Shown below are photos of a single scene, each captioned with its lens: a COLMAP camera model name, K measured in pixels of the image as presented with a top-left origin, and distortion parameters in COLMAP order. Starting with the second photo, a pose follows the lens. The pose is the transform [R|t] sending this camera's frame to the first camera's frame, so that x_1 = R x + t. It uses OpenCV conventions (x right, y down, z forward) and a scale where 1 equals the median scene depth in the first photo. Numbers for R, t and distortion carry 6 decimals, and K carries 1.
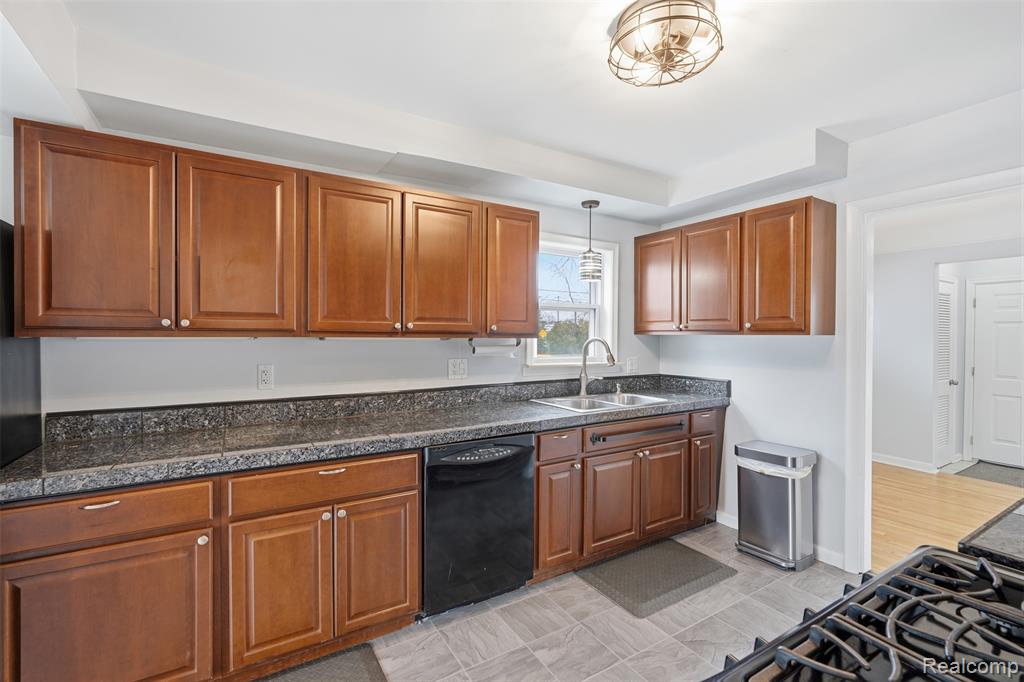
lens RADIAL K [[459.4, 0, 515.7], [0, 459.4, 336.8], [0, 0, 1]] dist [-0.006126, 0.000547]
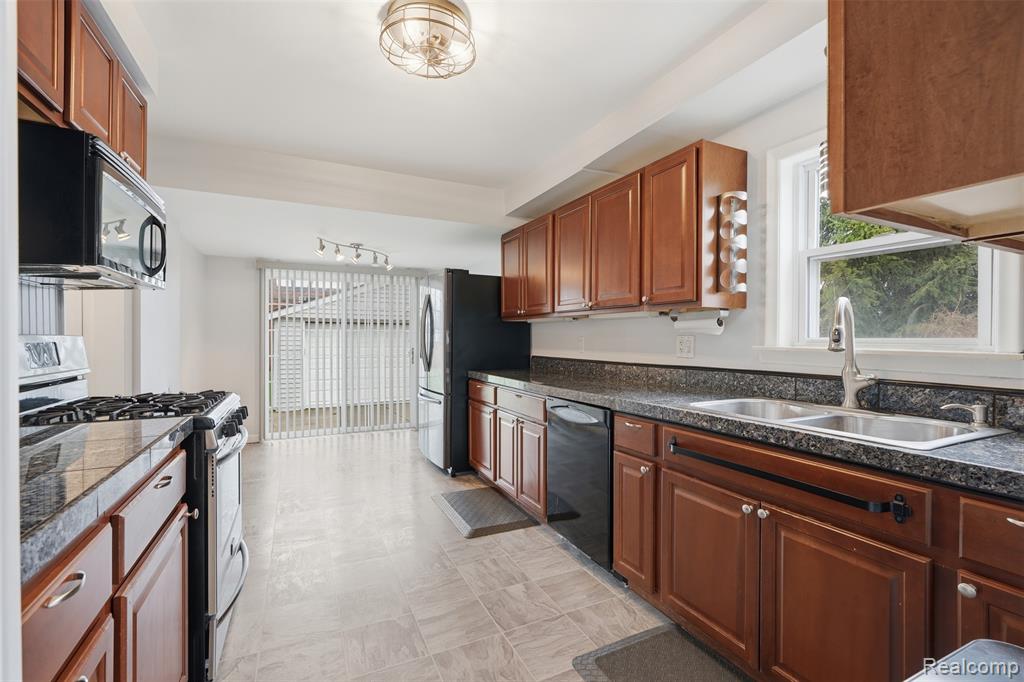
lens RADIAL K [[459.4, 0, 515.7], [0, 459.4, 336.8], [0, 0, 1]] dist [-0.006126, 0.000547]
pose [[-0.110122, -0.010056, -0.993867, 0.872625], [-0.008214, 0.999924, -0.009207, 0.064966], [0.993884, 0.007149, -0.110196, 0.820050]]
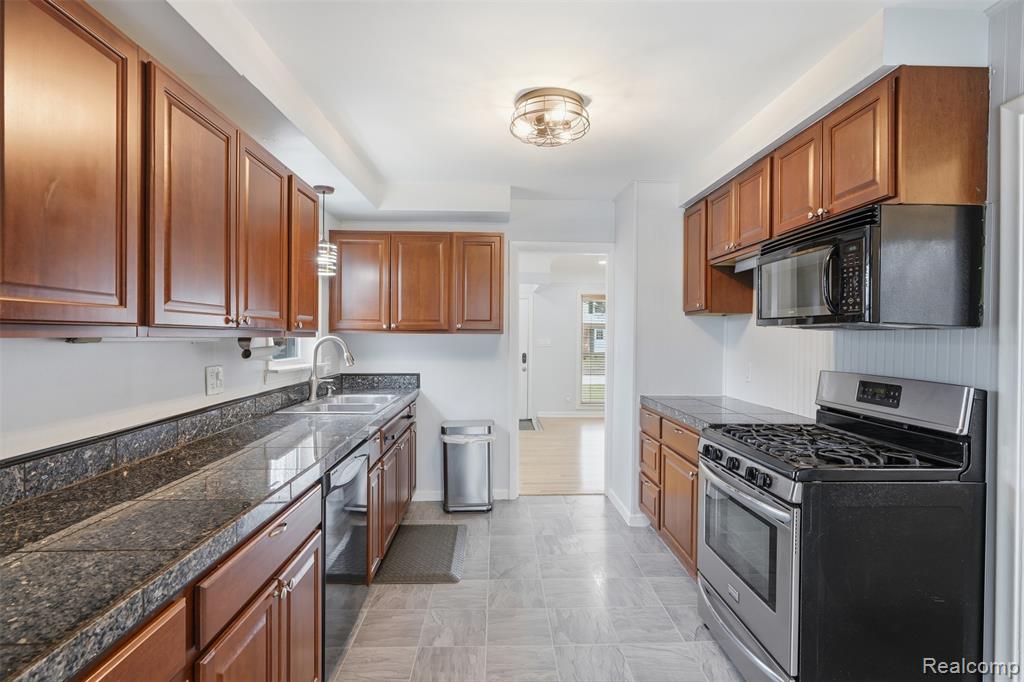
lens RADIAL K [[499.7, 0, 511.0], [0, 499.7, 338.1], [0, 0, 1]] dist [-0.000449, 0.000323]
pose [[0.500605, -0.007882, 0.865640, -0.611187], [0.002904, 0.999968, 0.007426, -0.001176], [-0.865671, -0.001204, 0.500612, 0.220121]]
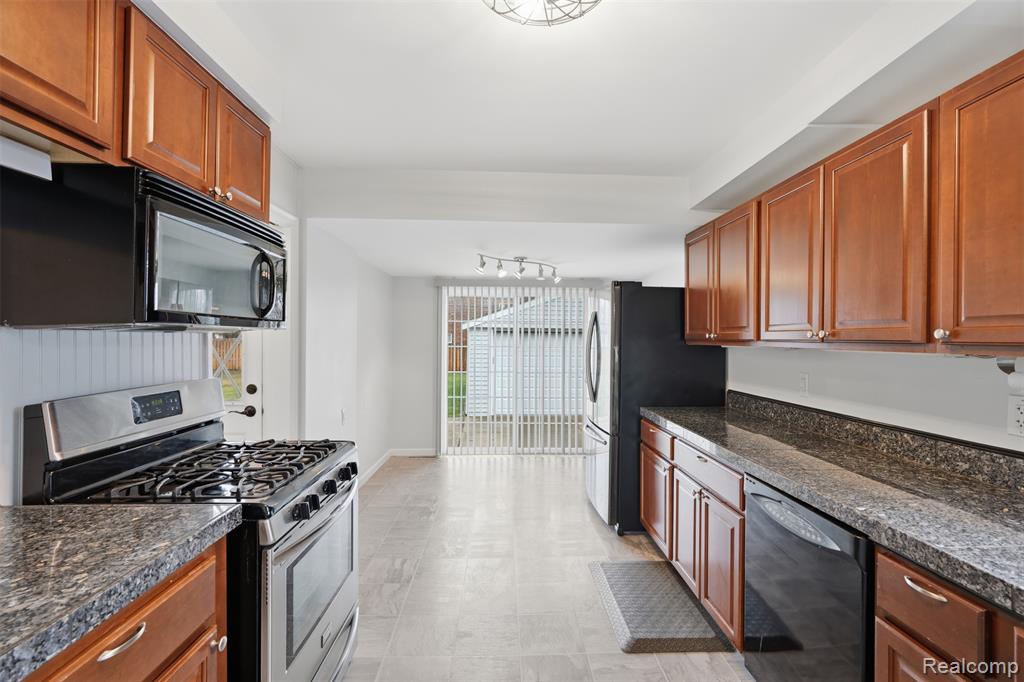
lens RADIAL K [[459.4, 0, 515.7], [0, 459.4, 336.8], [0, 0, 1]] dist [-0.006126, 0.000547]
pose [[-0.501194, -0.016129, -0.865185, 0.615087], [-0.016854, 0.999819, -0.008876, -0.003297], [0.865171, 0.010133, -0.501374, 0.821950]]
